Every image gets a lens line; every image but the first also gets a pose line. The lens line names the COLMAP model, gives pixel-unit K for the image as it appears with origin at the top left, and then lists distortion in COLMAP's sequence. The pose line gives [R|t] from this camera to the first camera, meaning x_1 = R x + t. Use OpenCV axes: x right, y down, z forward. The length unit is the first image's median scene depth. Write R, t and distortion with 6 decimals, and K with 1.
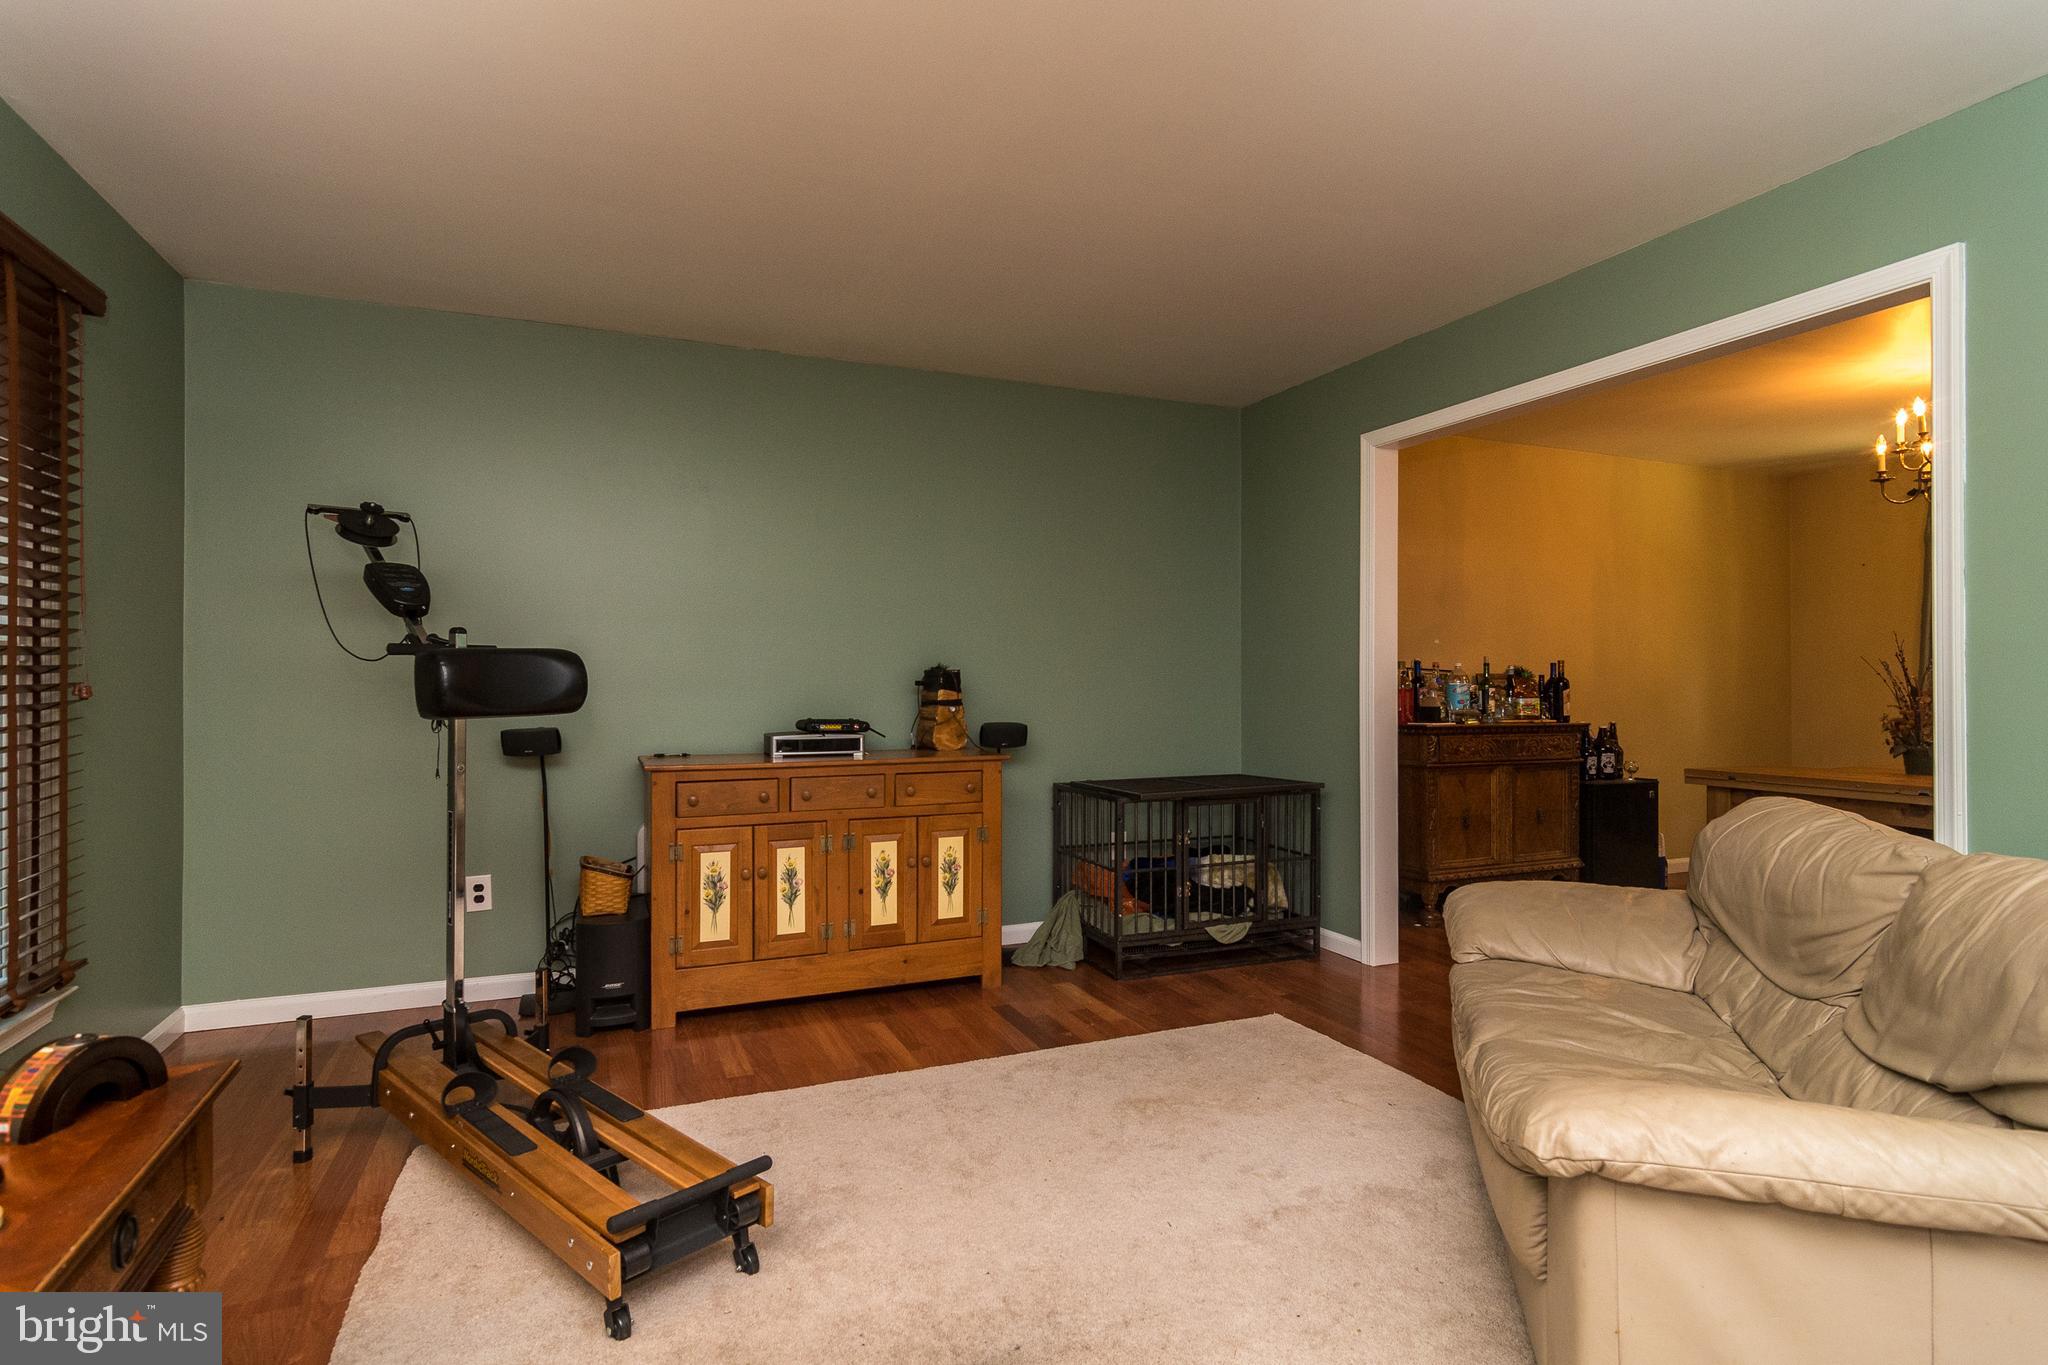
lens RADIAL K [[1005.1, 0, 1034.4], [0, 1005.1, 679.1], [0, 0, 1]] dist [-0.004304, 0.002140]
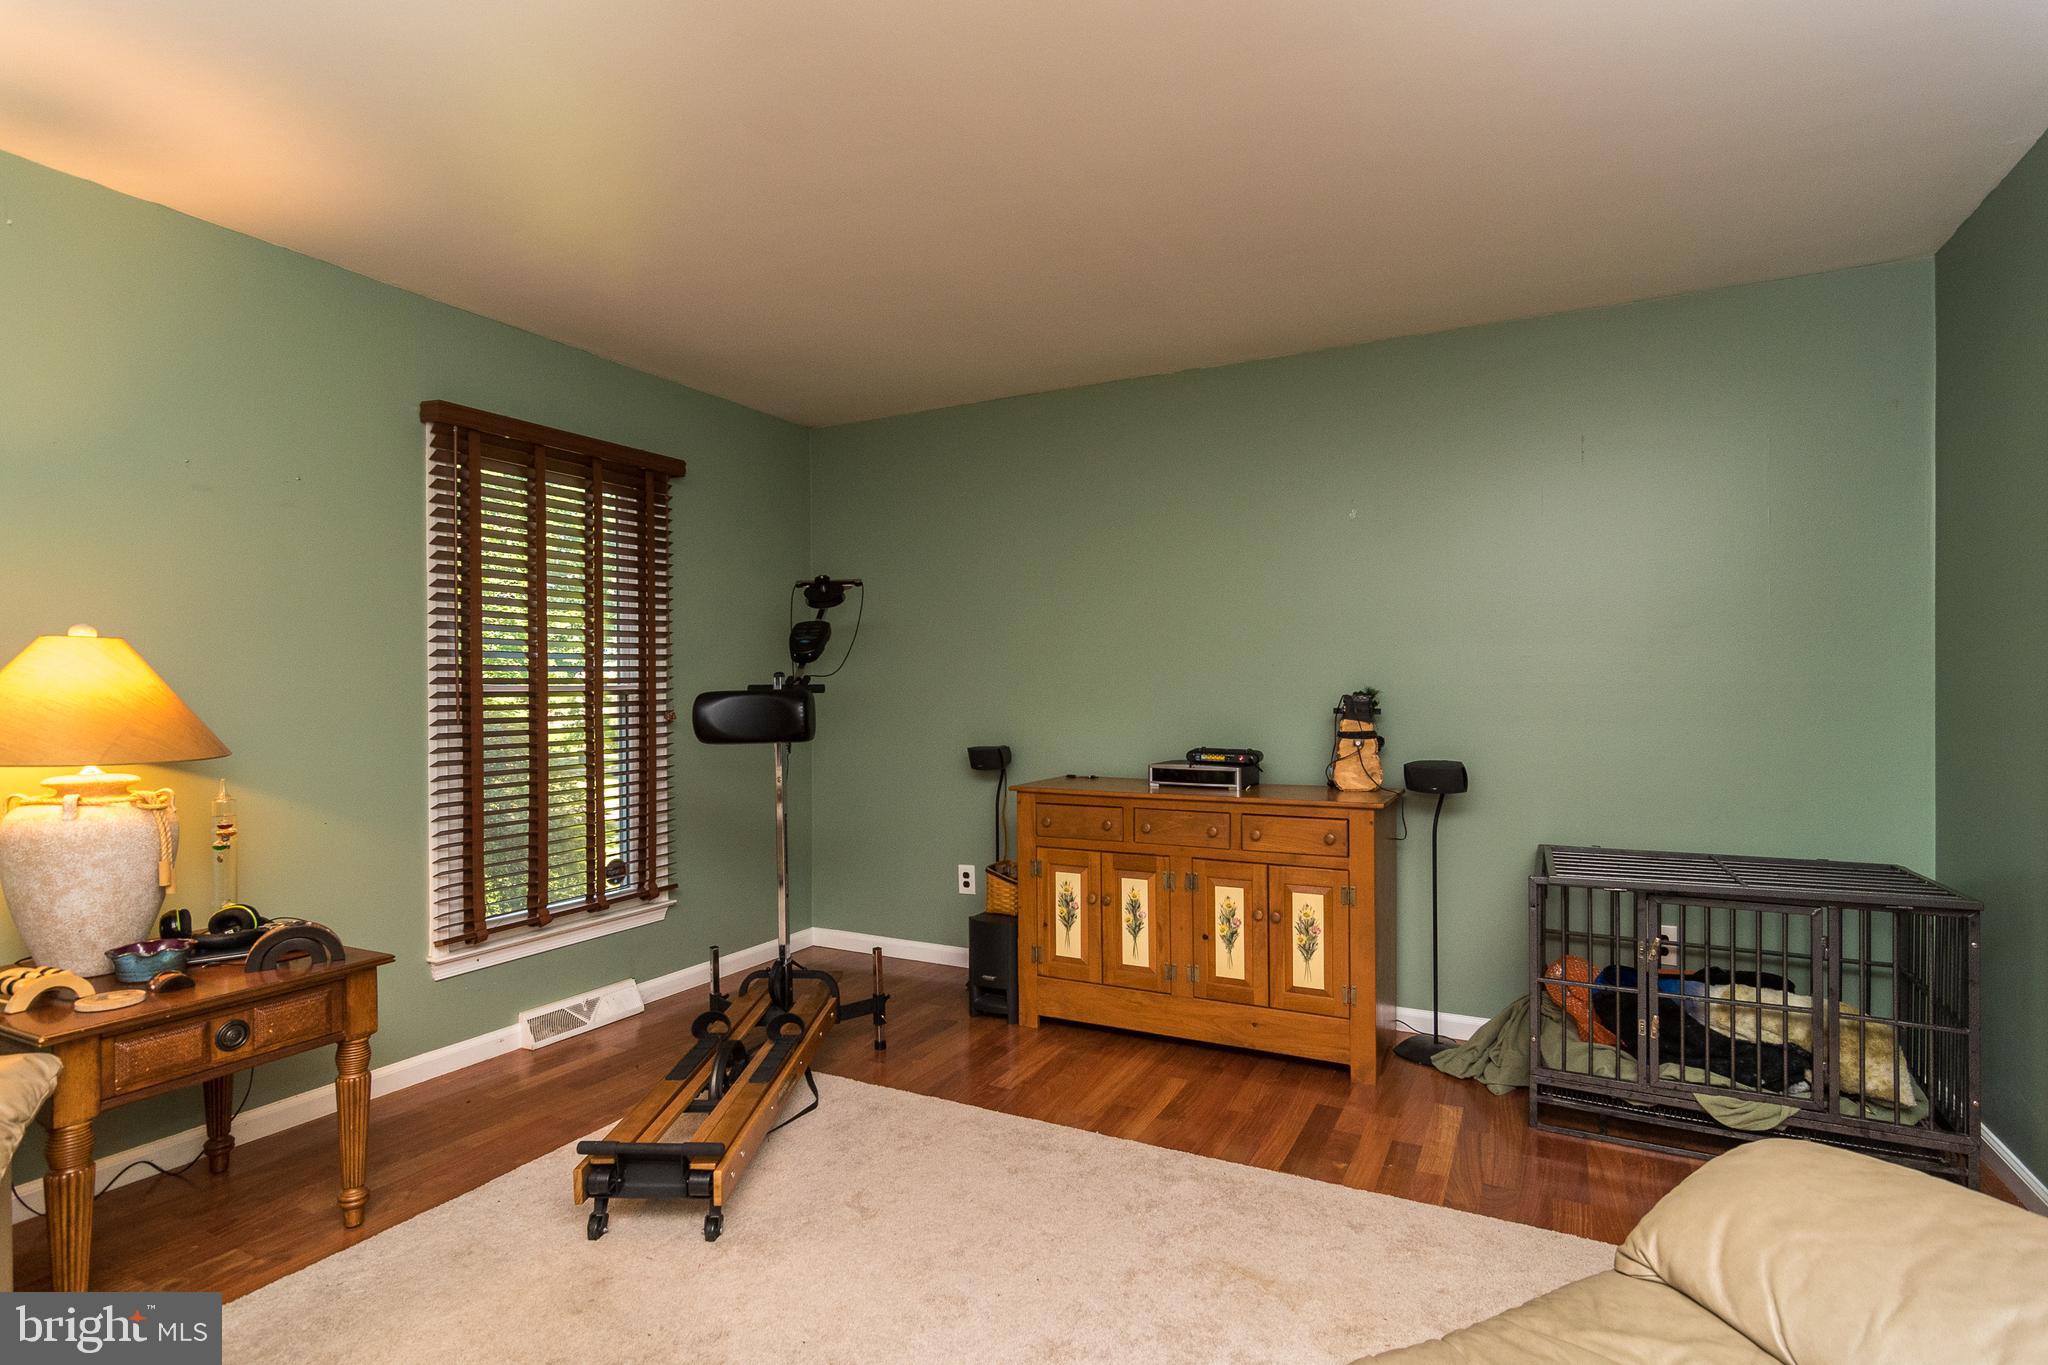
lens RADIAL K [[1005.1, 0, 1036.1], [0, 1005.1, 694.5], [0, 0, 1]] dist [-0.004304, 0.002140]
pose [[0.642595, 0.003995, -0.766196, 0.442995], [0.006970, 0.999915, 0.011060, -0.024795], [0.766175, -0.012448, 0.642512, 0.287177]]
